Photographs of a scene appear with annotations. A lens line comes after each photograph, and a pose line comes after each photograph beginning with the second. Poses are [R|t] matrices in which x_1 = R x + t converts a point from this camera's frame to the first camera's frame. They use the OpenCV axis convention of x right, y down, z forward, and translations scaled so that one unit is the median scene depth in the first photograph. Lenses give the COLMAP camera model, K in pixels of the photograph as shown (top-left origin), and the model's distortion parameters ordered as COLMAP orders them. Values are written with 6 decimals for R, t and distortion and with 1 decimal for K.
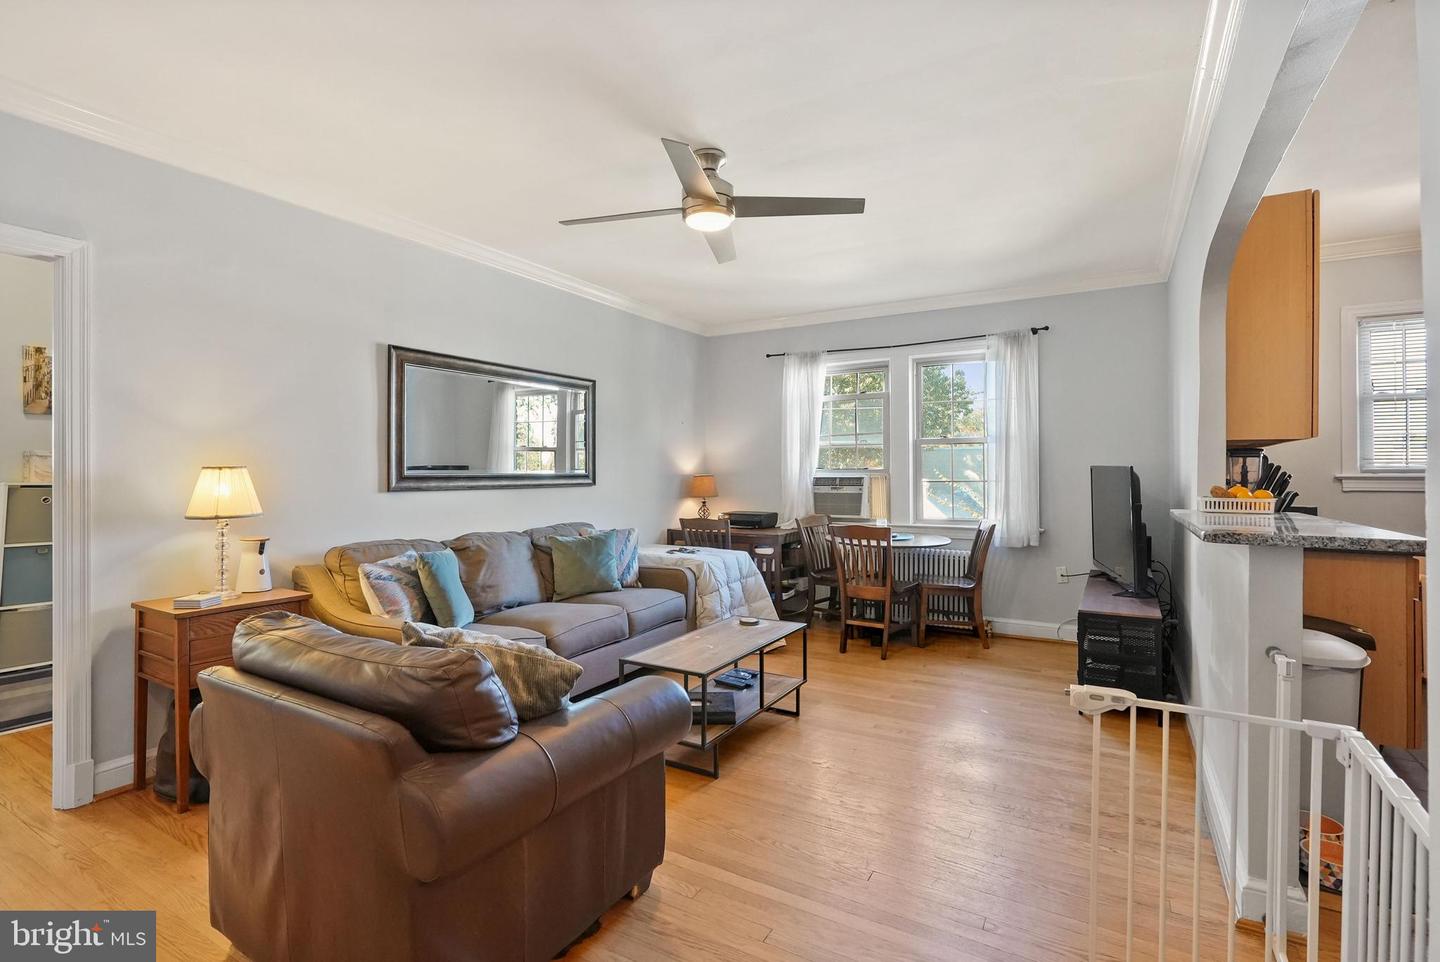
lens RADIAL K [[674.5, 0, 747.0], [0, 674.5, 469.6], [0, 0, 1]] dist [-0.011552, 0.001246]
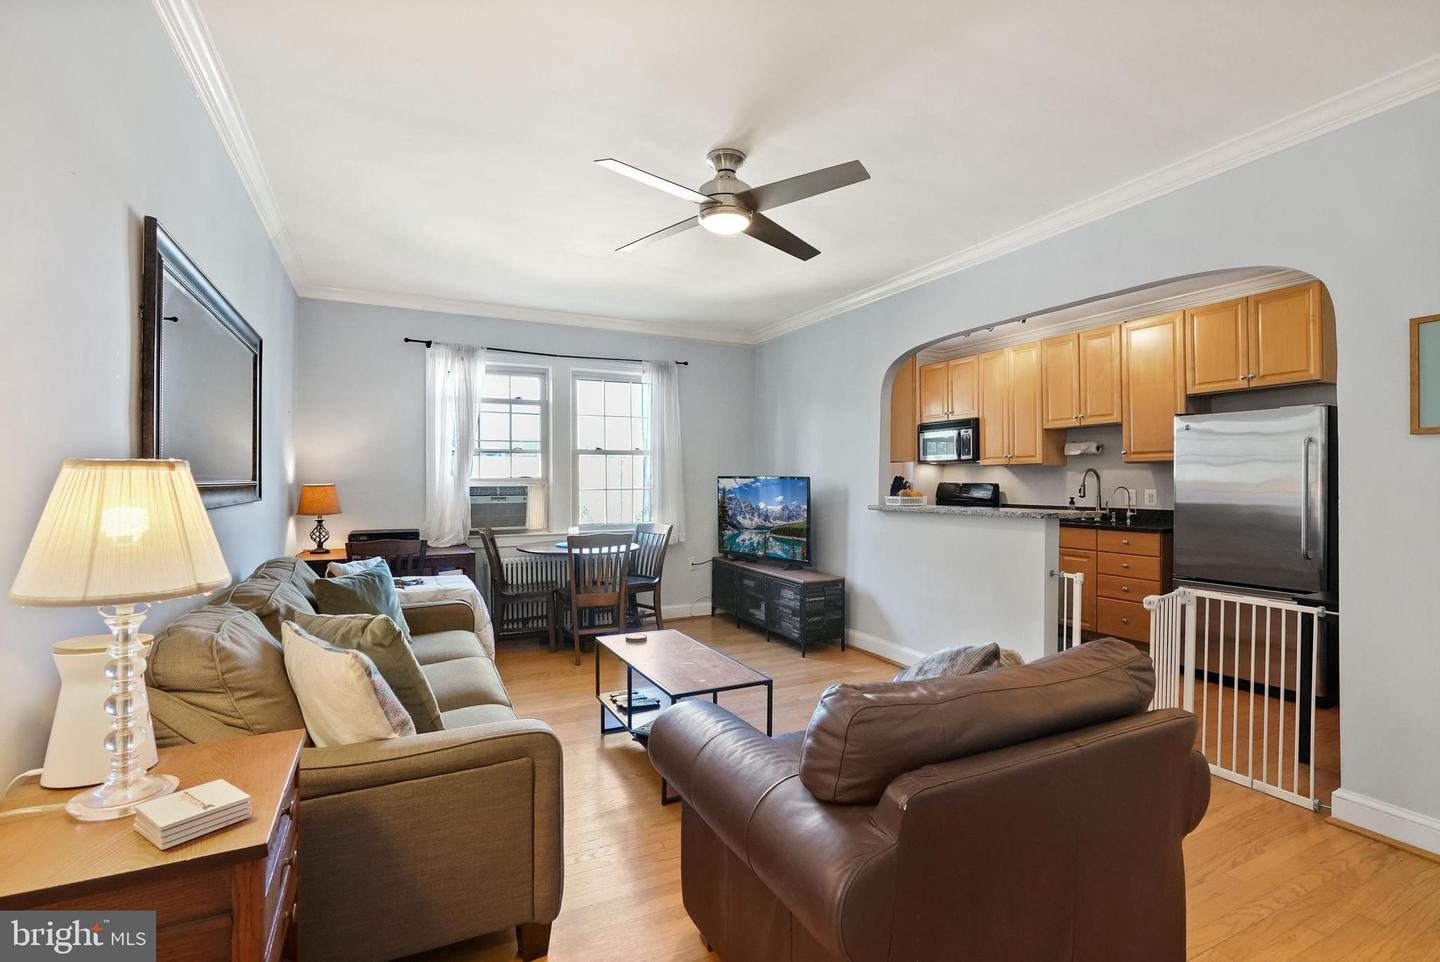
lens RADIAL K [[642.5, 0, 731.1], [0, 642.5, 484.4], [0, 0, 1]] dist [0.003715, 0.001492]
pose [[0.565766, -0.003267, 0.824559, -0.538979], [-0.001320, 0.999987, 0.004868, 0.004234], [-0.824565, -0.003842, 0.565754, 0.305379]]
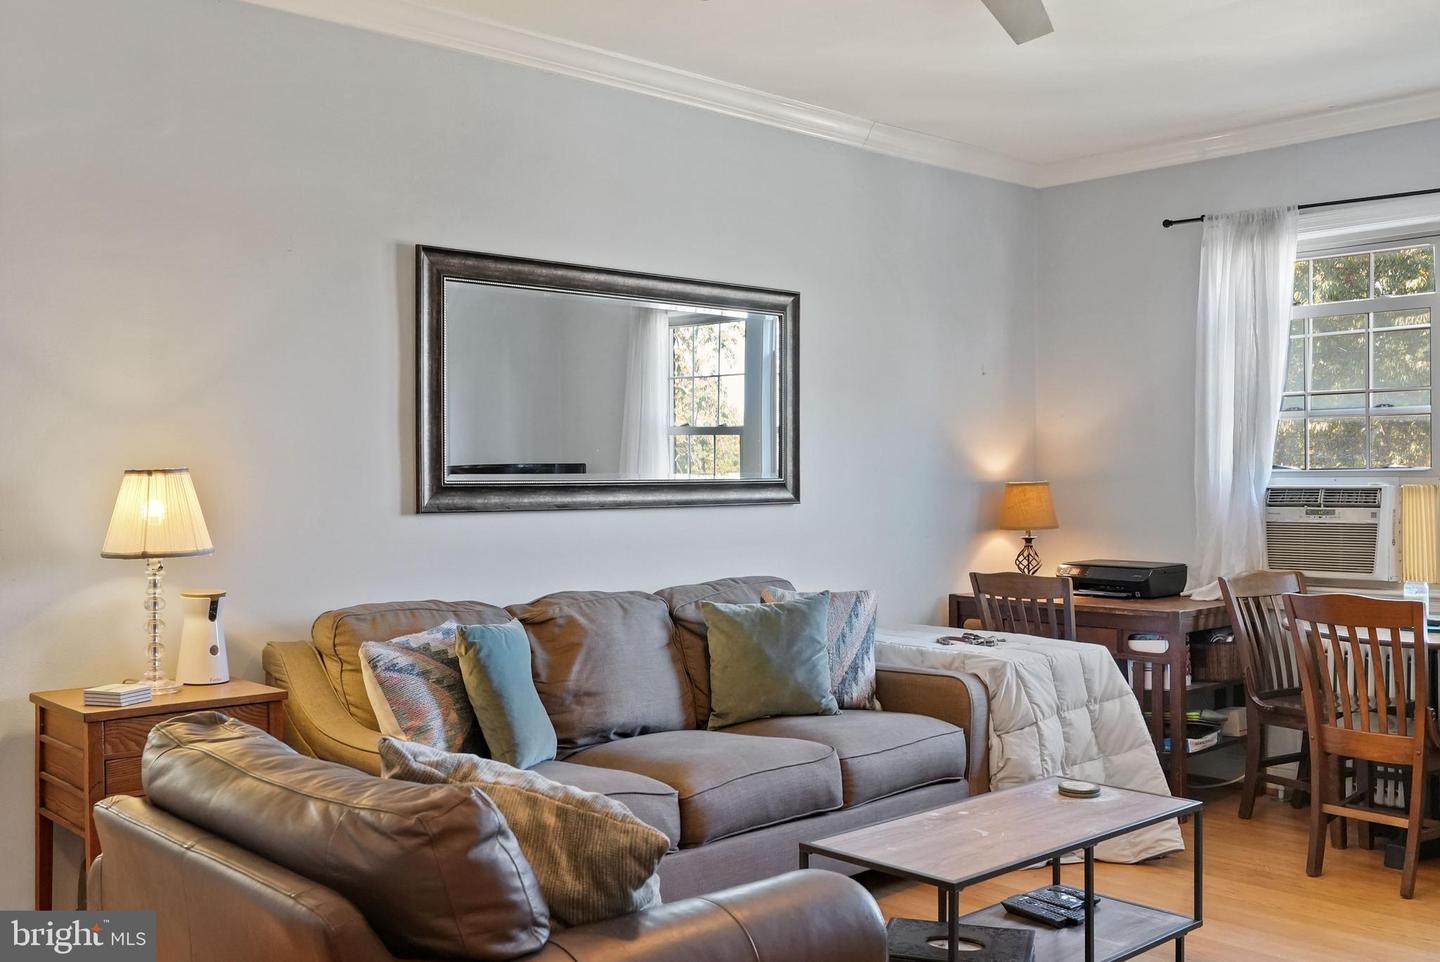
lens RADIAL K [[1420.2, 0, 762.2], [0, 1420.2, 485.4], [0, 0, 1]] dist [-0.017832, 0.000000]
pose [[0.957848, 0.002787, -0.287262, 0.061734], [0.000506, 0.999935, 0.011388, -0.003404], [0.287275, -0.011053, 0.957784, -0.033349]]
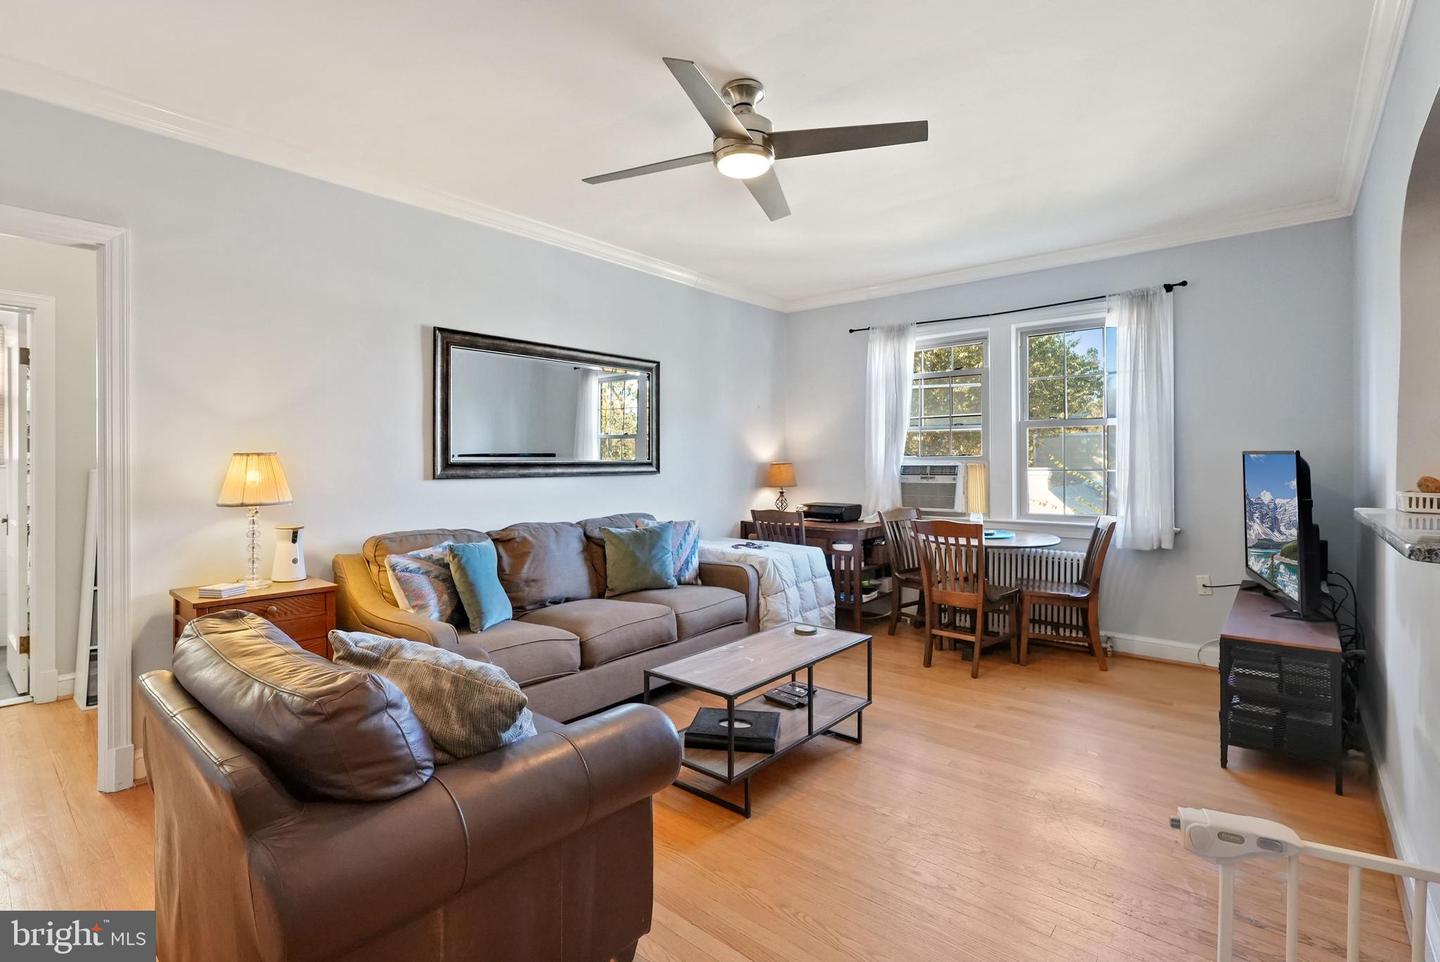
lens RADIAL K [[674.5, 0, 734.5], [0, 674.5, 466.7], [0, 0, 1]] dist [-0.011552, 0.001246]
pose [[0.983325, 0.002732, -0.181837, 0.057304], [-0.000631, 0.999932, 0.011614, 0.002063], [0.181856, -0.011305, 0.983260, 0.097714]]
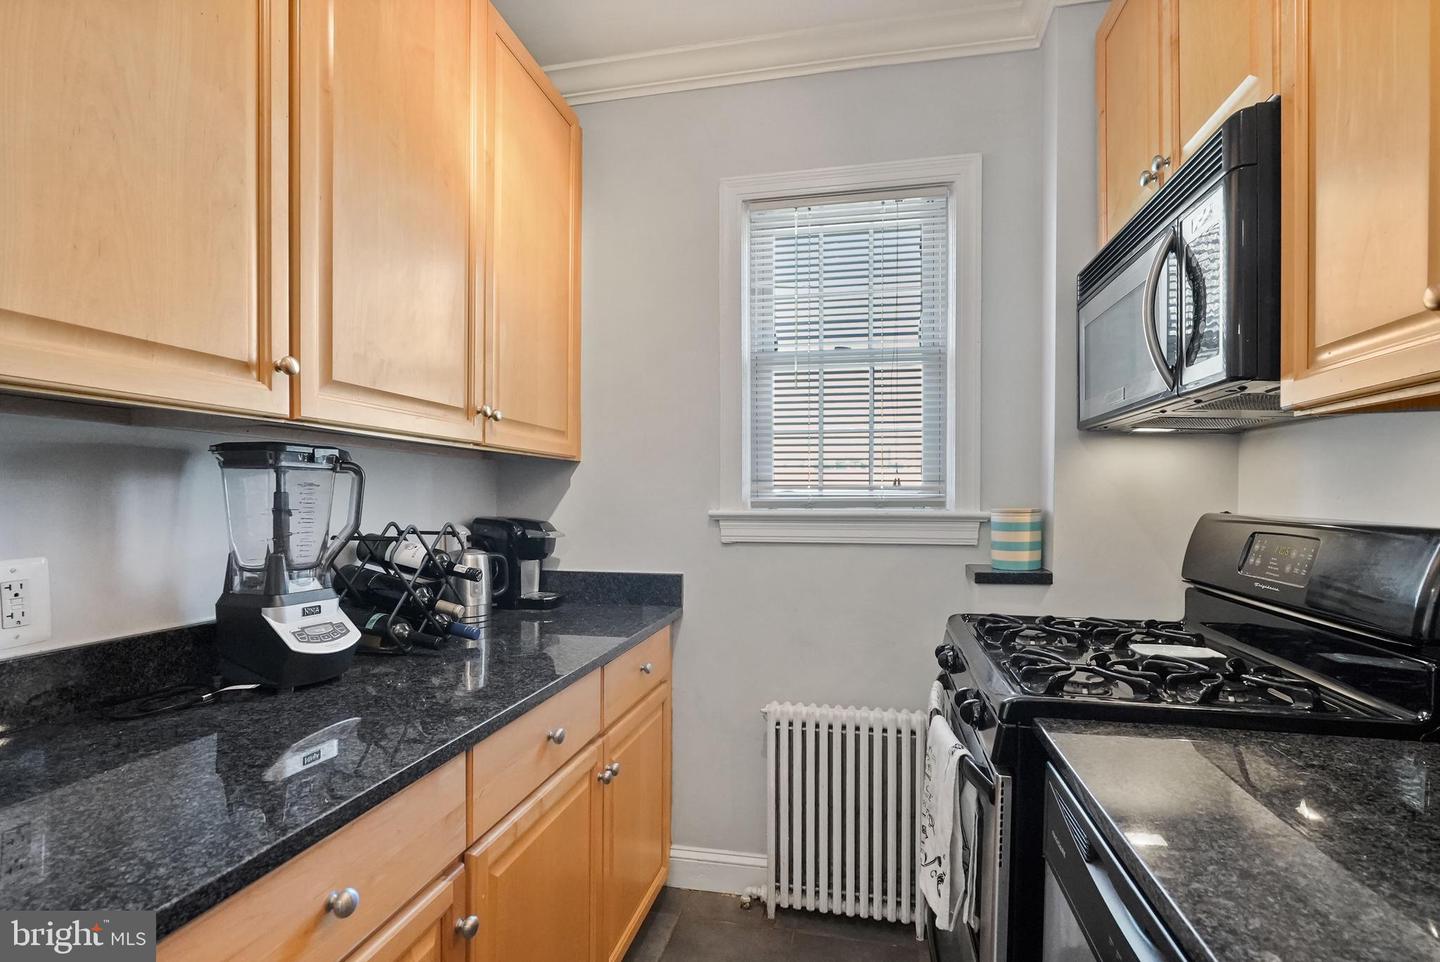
lens RADIAL K [[674.5, 0, 720.7], [0, 674.5, 513.4], [0, 0, 1]] dist [-0.011552, 0.001246]
pose [[0.952929, -0.009135, 0.303057, 0.727816], [0.001795, 0.999698, 0.024490, -0.002994], [-0.303189, -0.022794, 0.952658, 0.504827]]
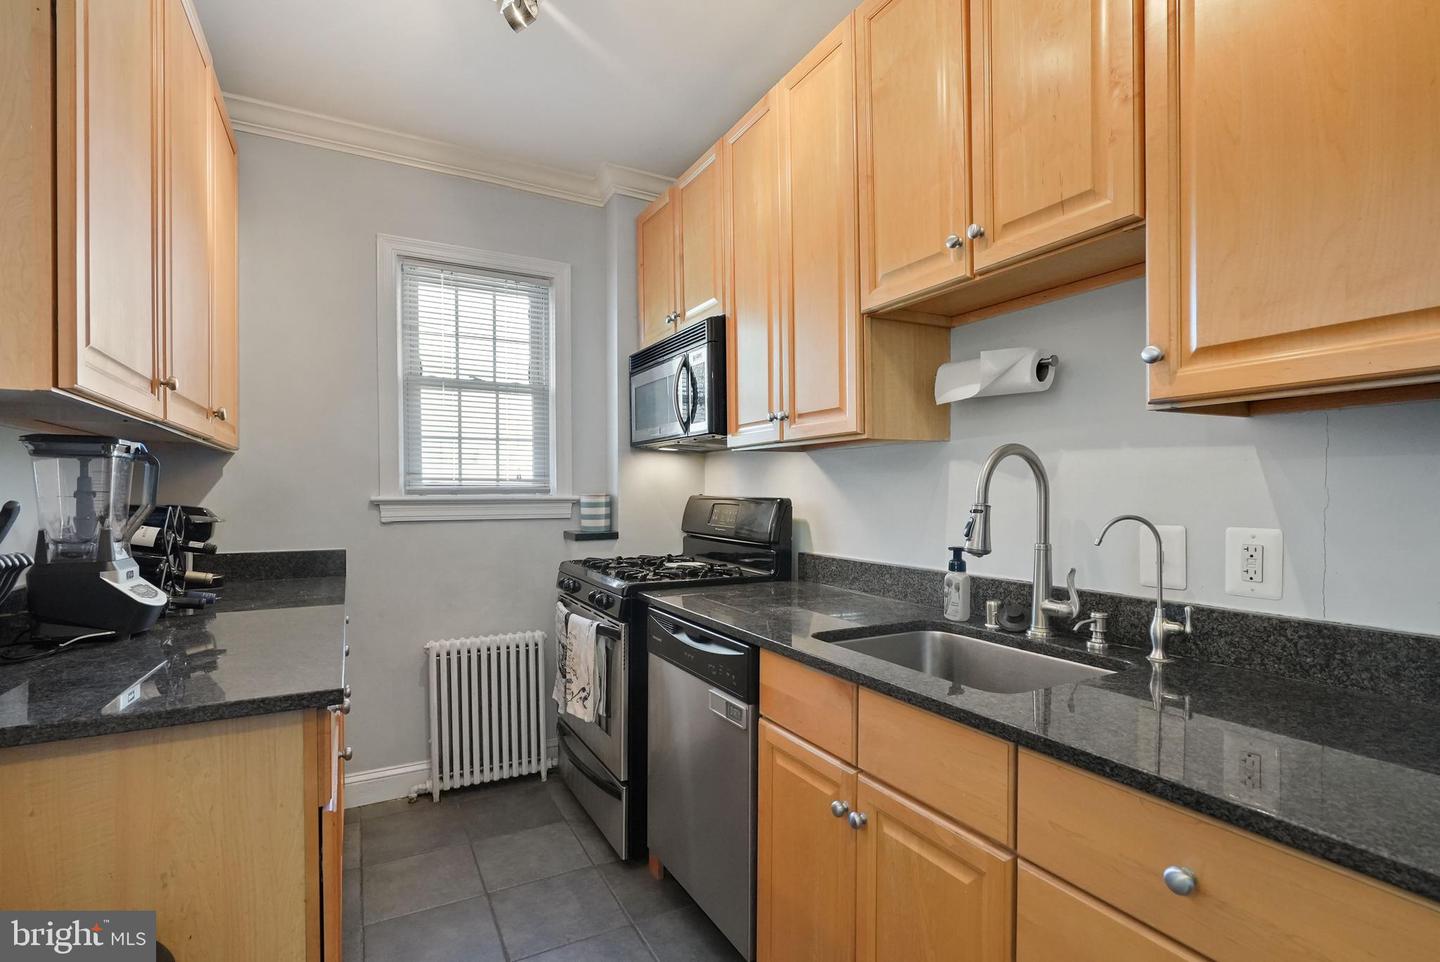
lens RADIAL K [[674.5, 0, 716.9], [0, 674.5, 507.1], [0, 0, 1]] dist [-0.011552, 0.001246]
pose [[0.526460, -0.020906, 0.849943, 0.507815], [0.001887, 0.999724, 0.023422, 0.002654], [-0.850198, -0.010727, 0.526354, 0.383375]]
